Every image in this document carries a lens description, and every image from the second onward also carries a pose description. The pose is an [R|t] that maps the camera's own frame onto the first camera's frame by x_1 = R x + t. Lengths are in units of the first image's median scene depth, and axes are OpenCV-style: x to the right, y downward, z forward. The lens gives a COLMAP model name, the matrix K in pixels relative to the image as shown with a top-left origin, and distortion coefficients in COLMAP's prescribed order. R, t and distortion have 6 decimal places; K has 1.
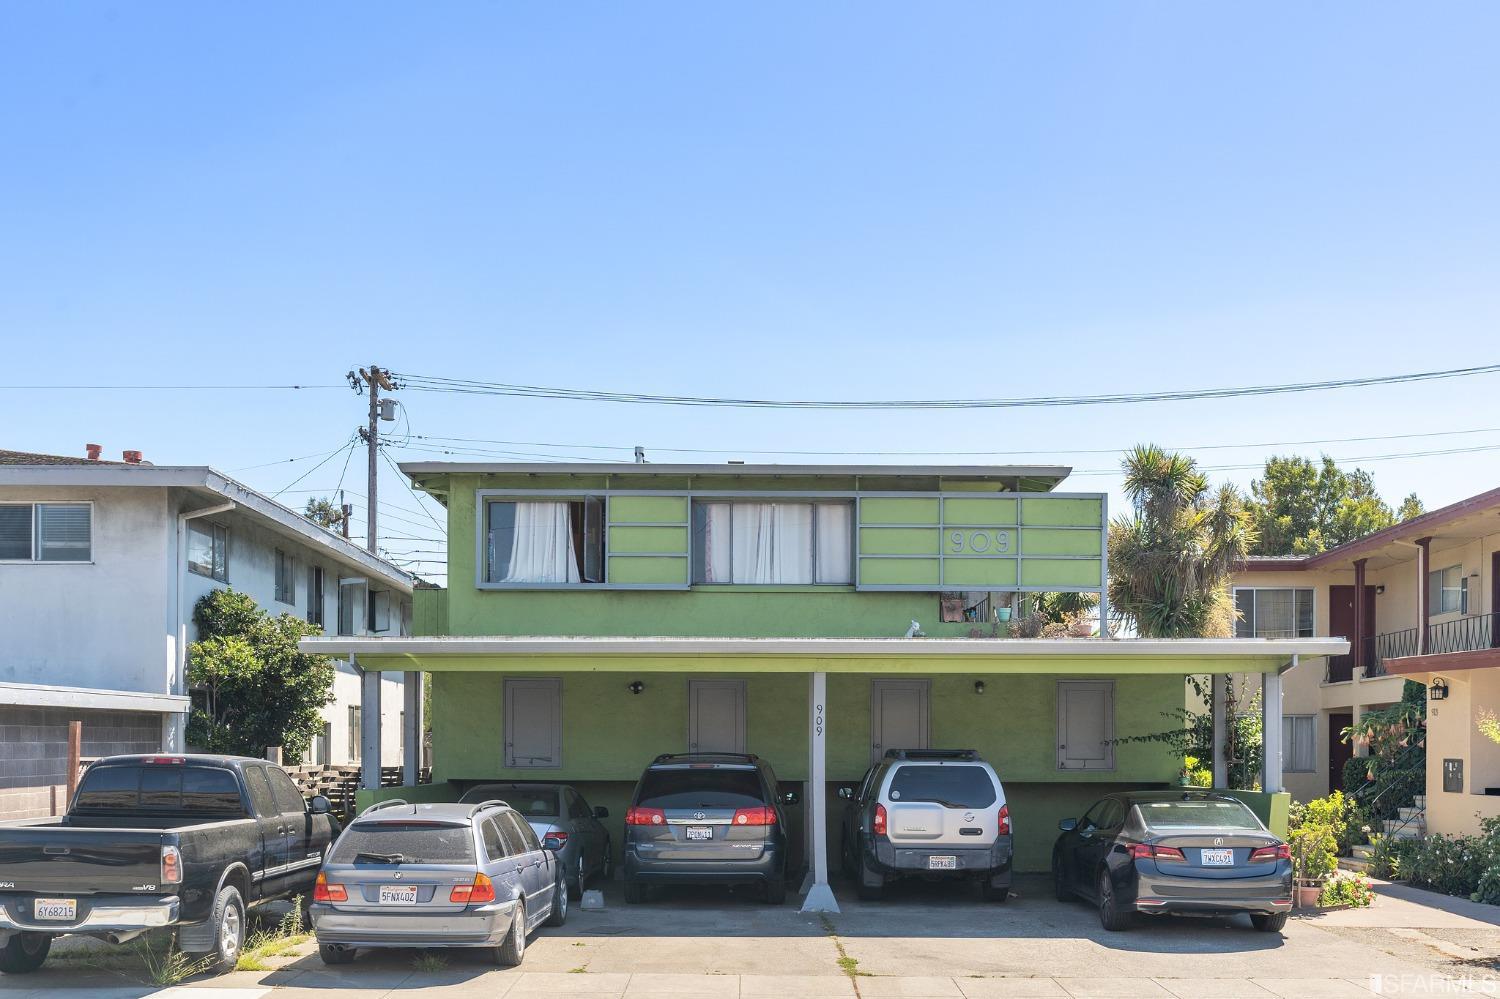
lens RADIAL K [[1529.7, 0, 754.7], [0, 1529.7, 725.4], [0, 0, 1]] dist [0.011101, 0.009240]
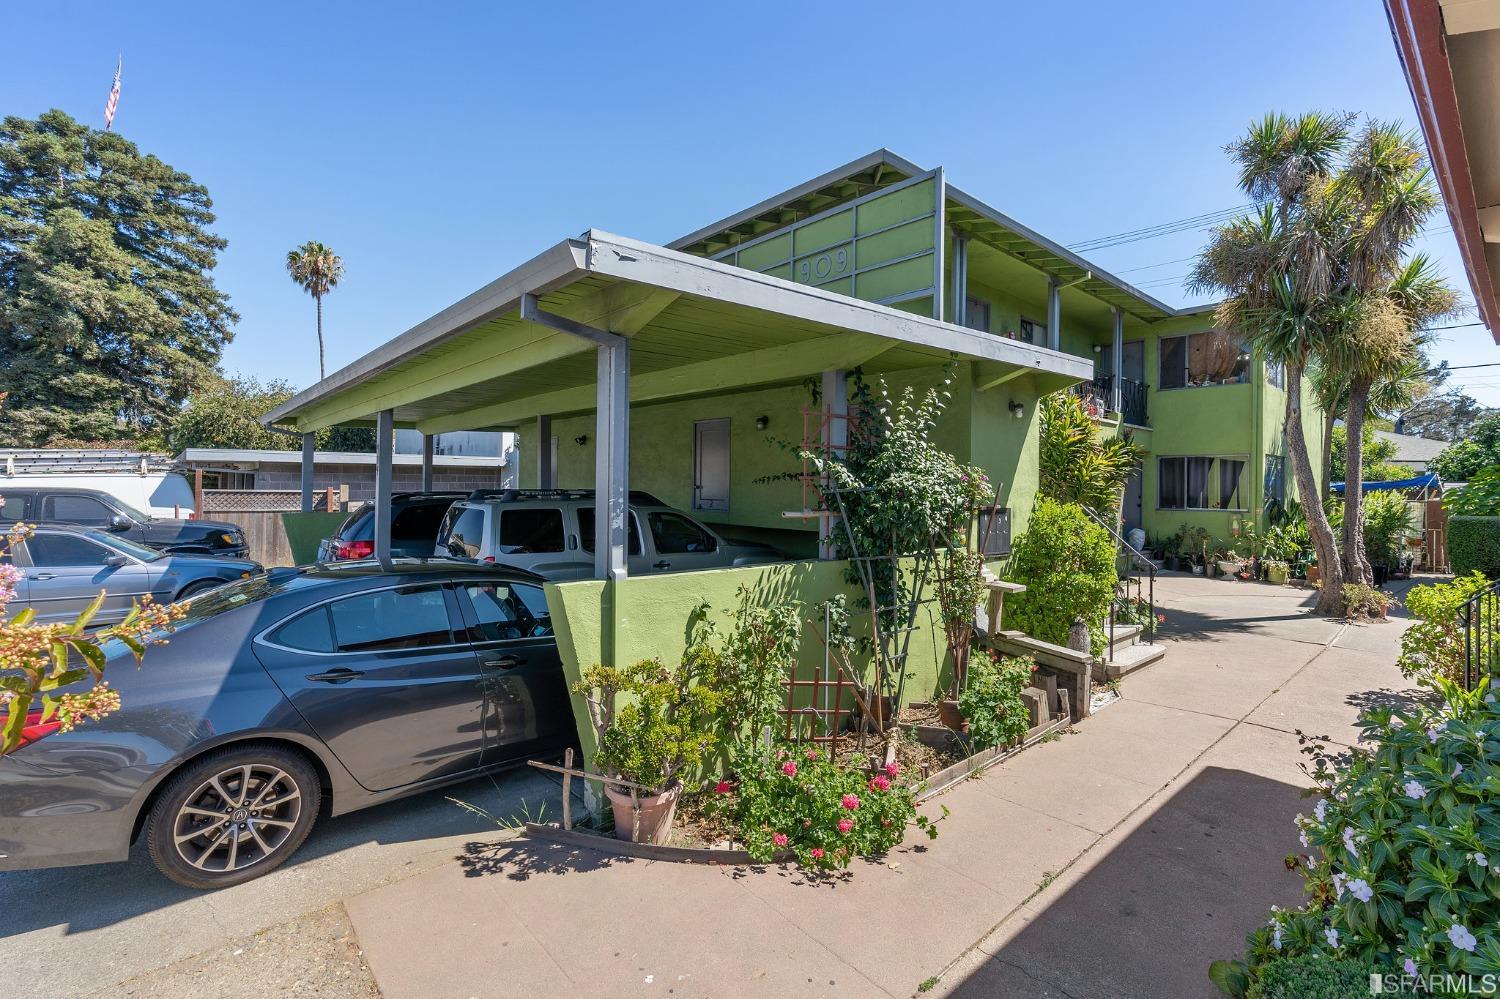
lens RADIAL K [[679.1, 0, 746.9], [0, 679.1, 474.3], [0, 0, 1]] dist [-0.009710, 0.001186]
pose [[0.659635, -0.007882, -0.751545, 0.440786], [0.002987, 0.999965, -0.007866, 0.008773], [0.751580, 0.002944, 0.659635, 0.727256]]
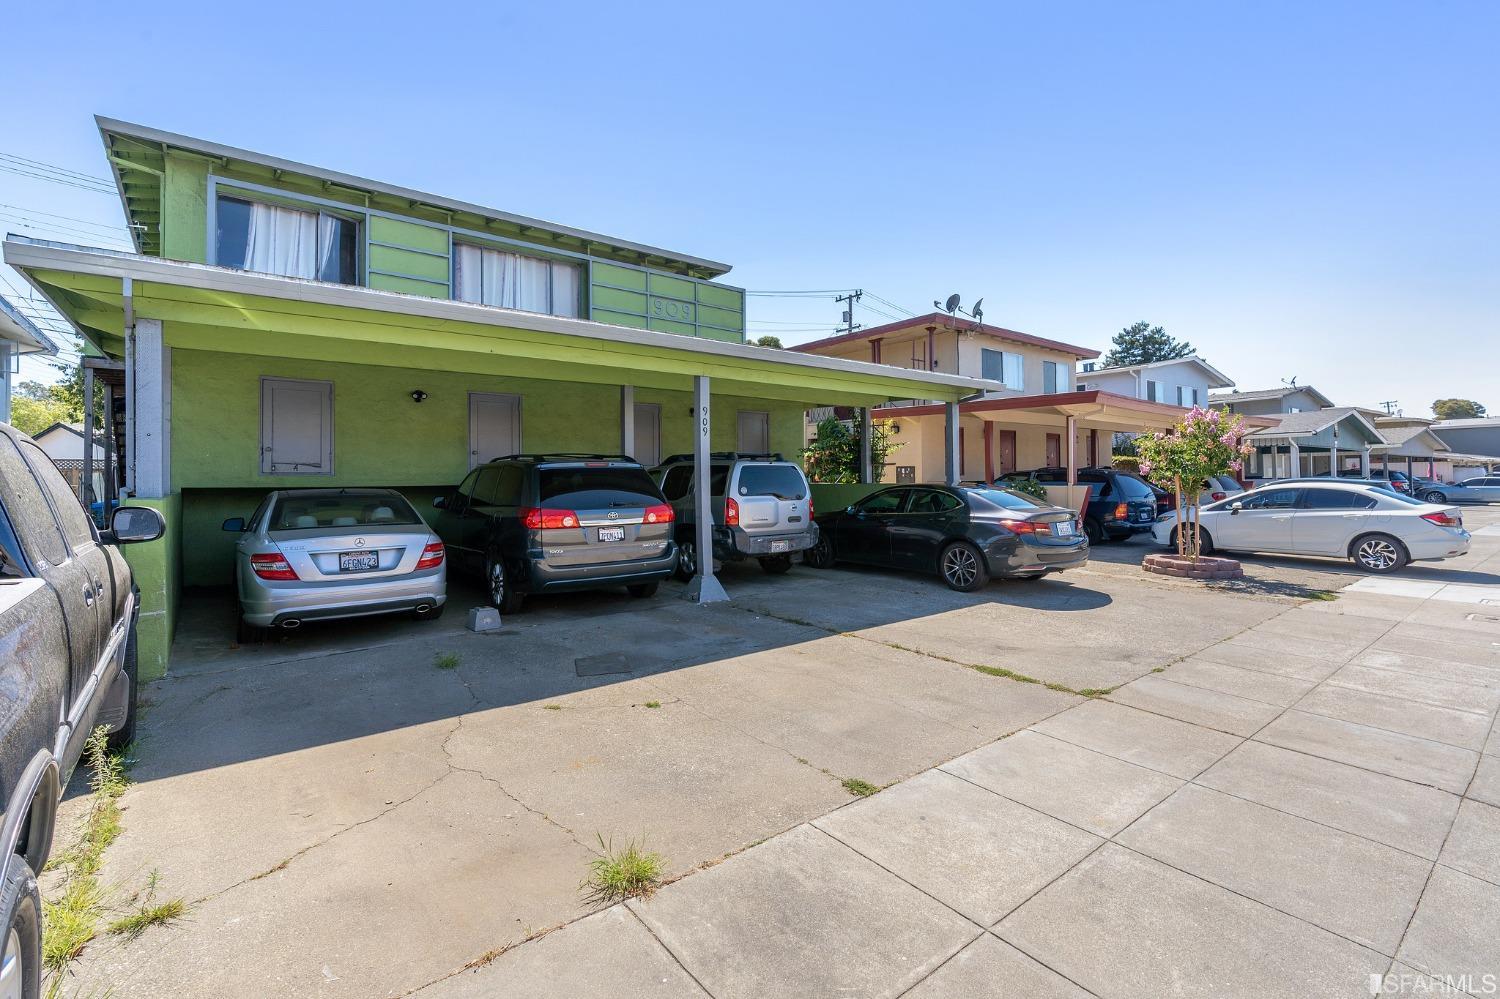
lens RADIAL K [[679.1, 0, 746.9], [0, 679.1, 474.3], [0, 0, 1]] dist [-0.009710, 0.001186]
pose [[0.784430, -0.006355, 0.620184, -0.187013], [0.000248, 0.999951, 0.009932, 0.023636], [-0.620217, -0.007637, 0.784393, 0.499774]]
